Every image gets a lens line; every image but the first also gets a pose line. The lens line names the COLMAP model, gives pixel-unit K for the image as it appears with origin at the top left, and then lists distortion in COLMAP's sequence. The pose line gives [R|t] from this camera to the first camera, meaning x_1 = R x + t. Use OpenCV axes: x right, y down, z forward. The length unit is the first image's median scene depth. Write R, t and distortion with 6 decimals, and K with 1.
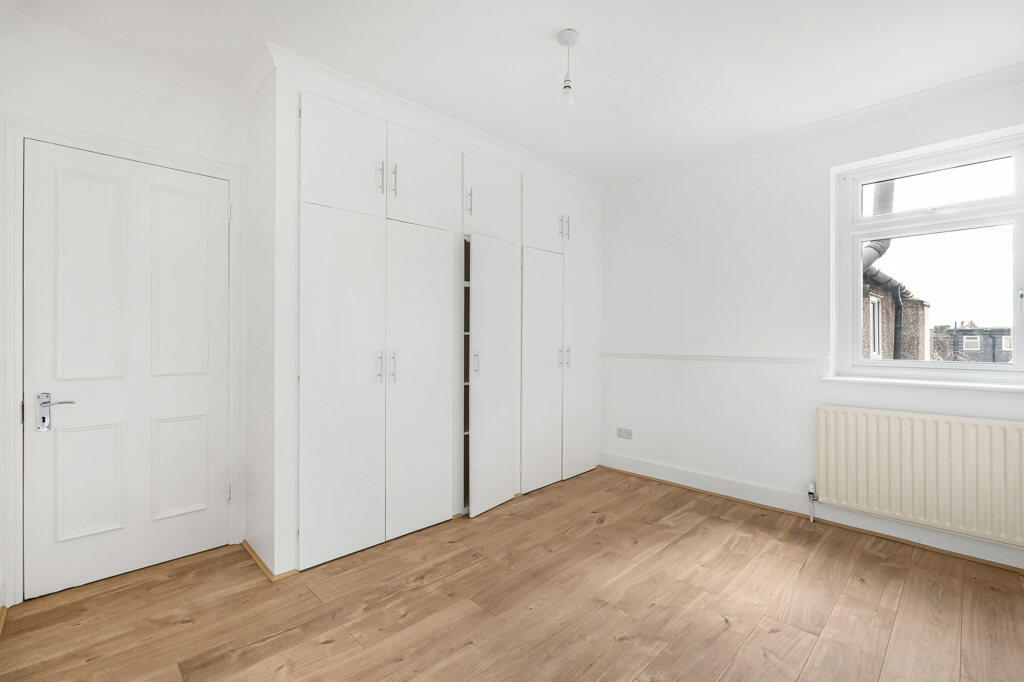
lens RADIAL K [[447.1, 0, 513.3], [0, 447.1, 334.6], [0, 0, 1]] dist [-0.003738, -0.000279]
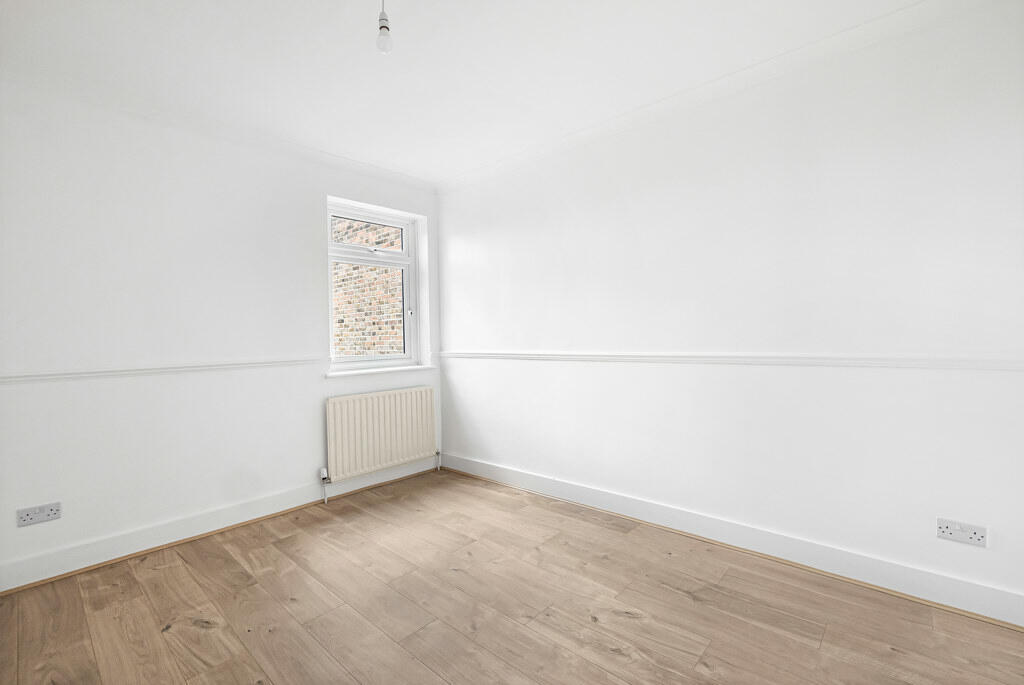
lens RADIAL K [[447.1, 0, 513.3], [0, 447.1, 336.1], [0, 0, 1]] dist [-0.003738, -0.000279]
pose [[-0.061992, 0.000552, 0.998076, -0.485421], [0.016593, 0.999862, 0.000478, 0.004588], [-0.997939, 0.016591, -0.061993, 0.588649]]
